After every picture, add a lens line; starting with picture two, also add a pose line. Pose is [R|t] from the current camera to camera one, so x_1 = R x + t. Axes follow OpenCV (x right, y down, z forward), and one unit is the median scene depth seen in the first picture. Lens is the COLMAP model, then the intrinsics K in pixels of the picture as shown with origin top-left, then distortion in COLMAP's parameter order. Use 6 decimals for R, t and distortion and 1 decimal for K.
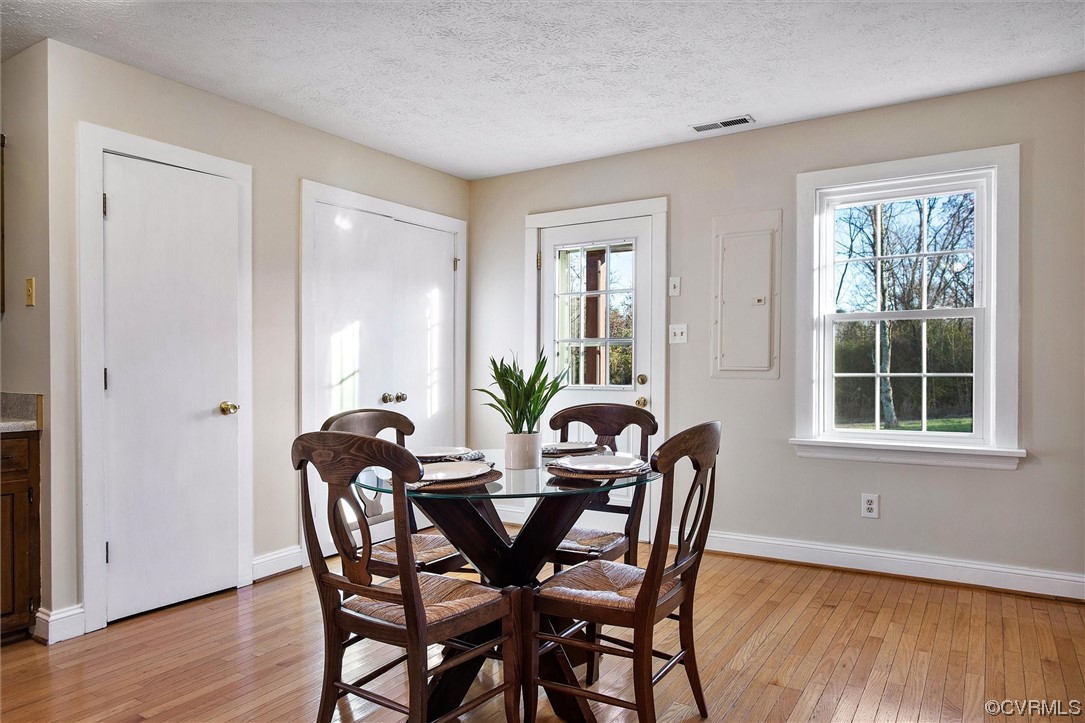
lens RADIAL K [[713.9, 0, 542.5], [0, 713.9, 361.5], [0, 0, 1]] dist [-0.007358, 0.000460]
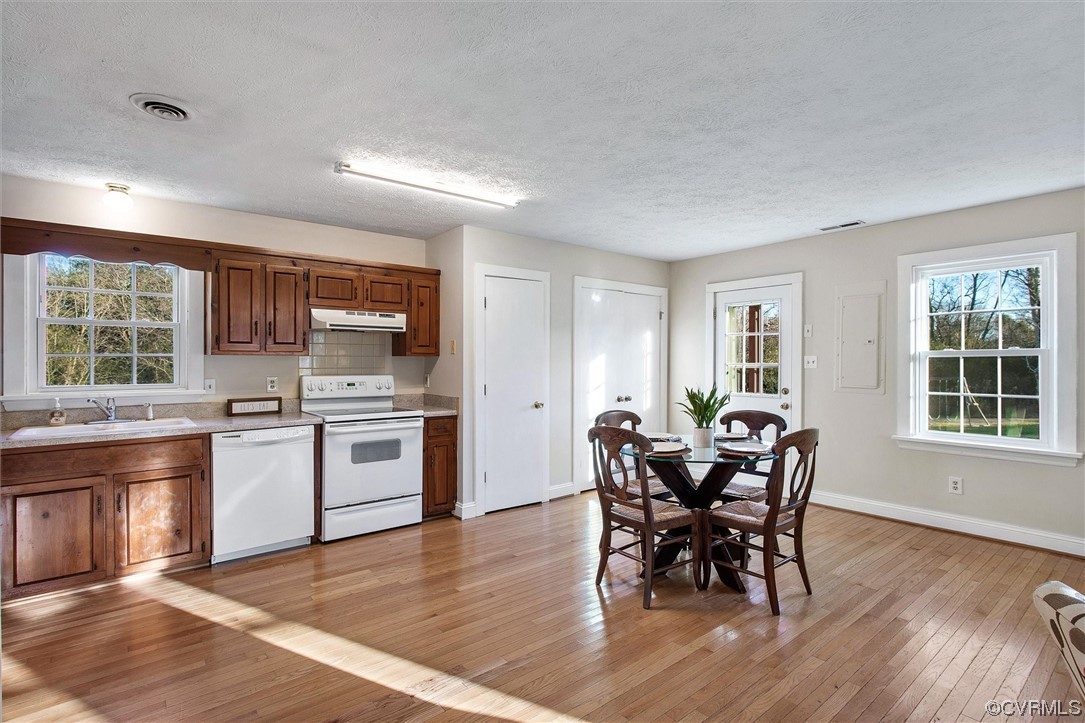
lens RADIAL K [[529.9, 0, 545.8], [0, 529.9, 351.6], [0, 0, 1]] dist [-0.001978, 0.000275]
pose [[0.949112, 0.000422, -0.314937, 0.014916], [-0.004069, 0.999932, -0.010922, -0.069224], [0.314911, 0.011648, 0.949050, -0.367222]]
